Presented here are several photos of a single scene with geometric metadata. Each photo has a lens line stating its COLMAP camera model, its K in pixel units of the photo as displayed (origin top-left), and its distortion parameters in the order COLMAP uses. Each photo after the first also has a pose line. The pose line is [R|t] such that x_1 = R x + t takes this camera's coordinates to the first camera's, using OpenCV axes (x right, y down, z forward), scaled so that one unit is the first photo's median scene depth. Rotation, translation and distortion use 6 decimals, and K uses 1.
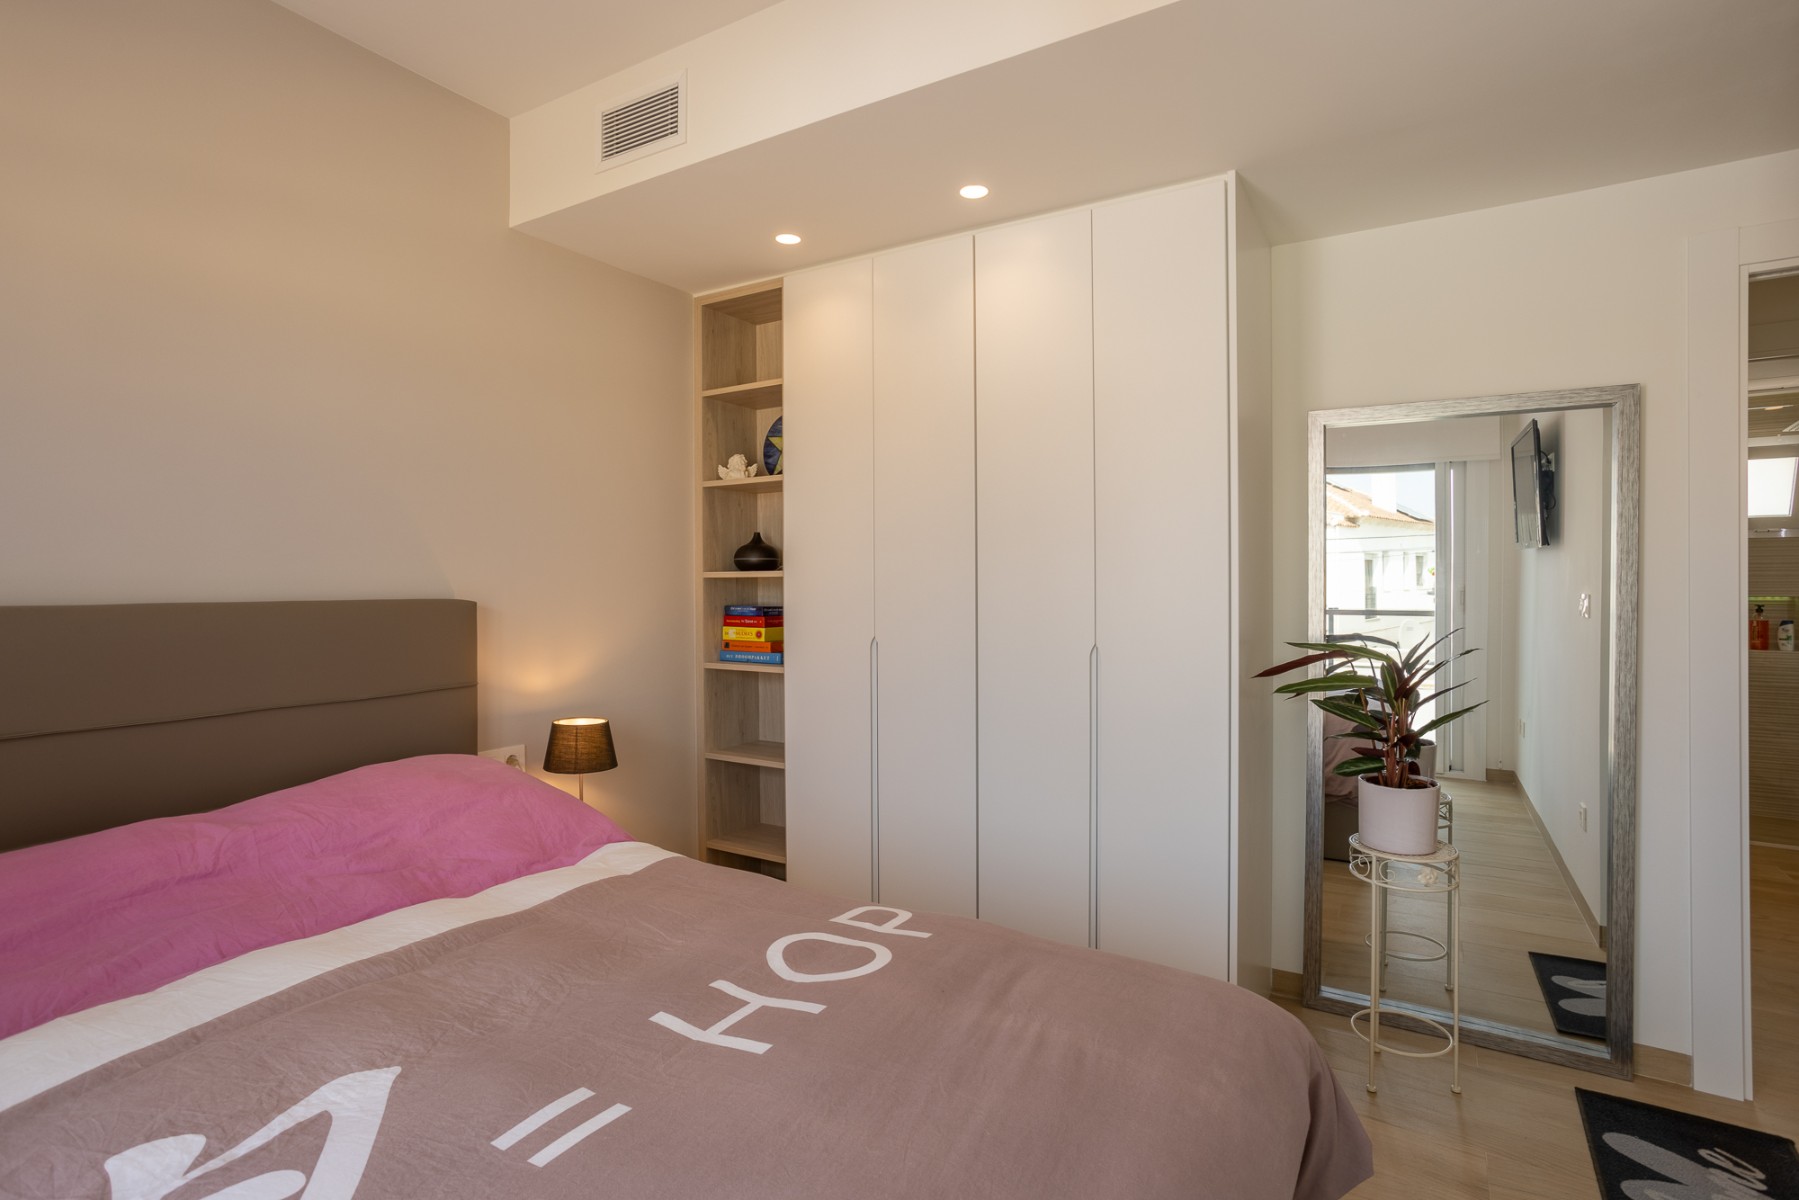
lens RADIAL K [[907.7, 0, 931.9], [0, 907.7, 615.9], [0, 0, 1]] dist [-0.042641, 0.027395]
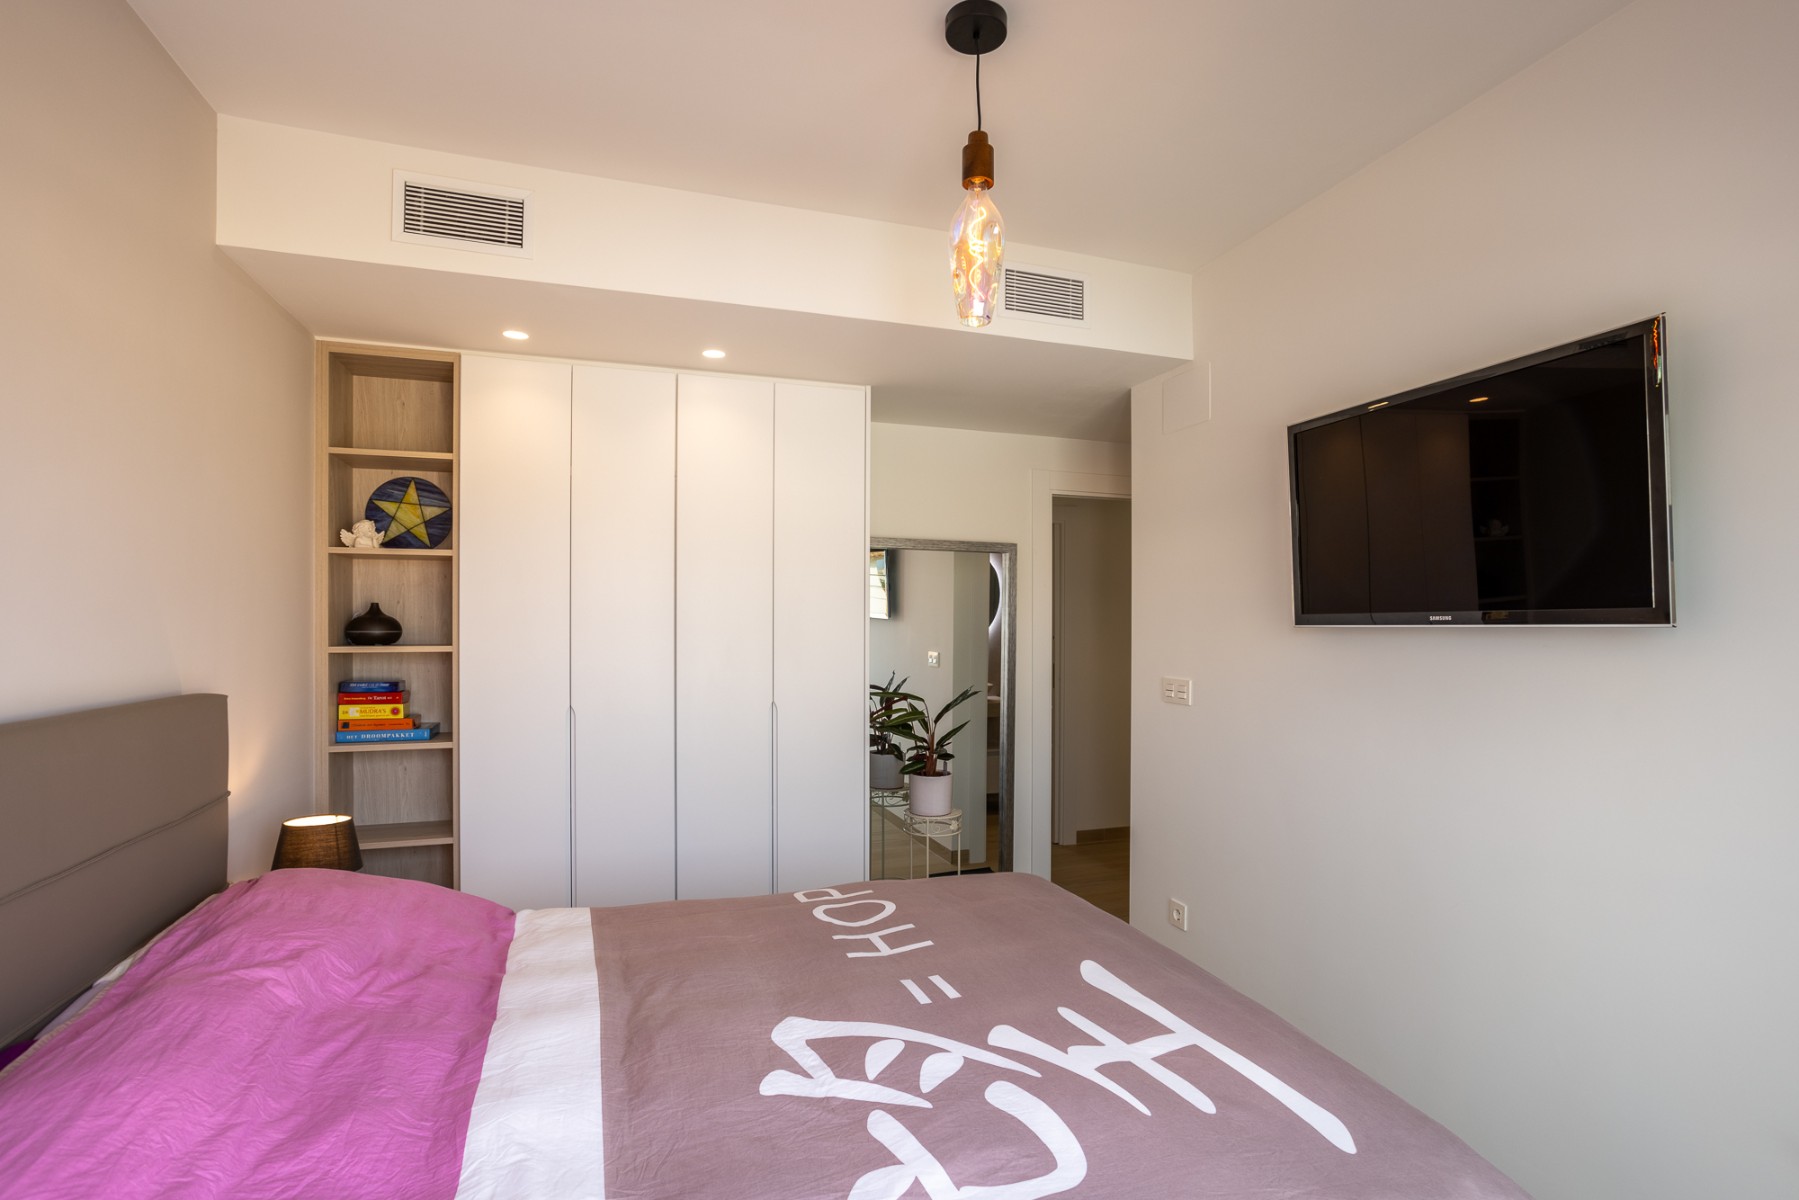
lens RADIAL K [[911.6, 0, 937.7], [0, 911.6, 682.8], [0, 0, 1]] dist [0.001080, 0.000700]
pose [[0.633223, -0.043462, 0.772748, -0.584825], [0.018899, 0.998993, 0.040700, -0.038823], [-0.773739, -0.011168, 0.633406, -0.053332]]
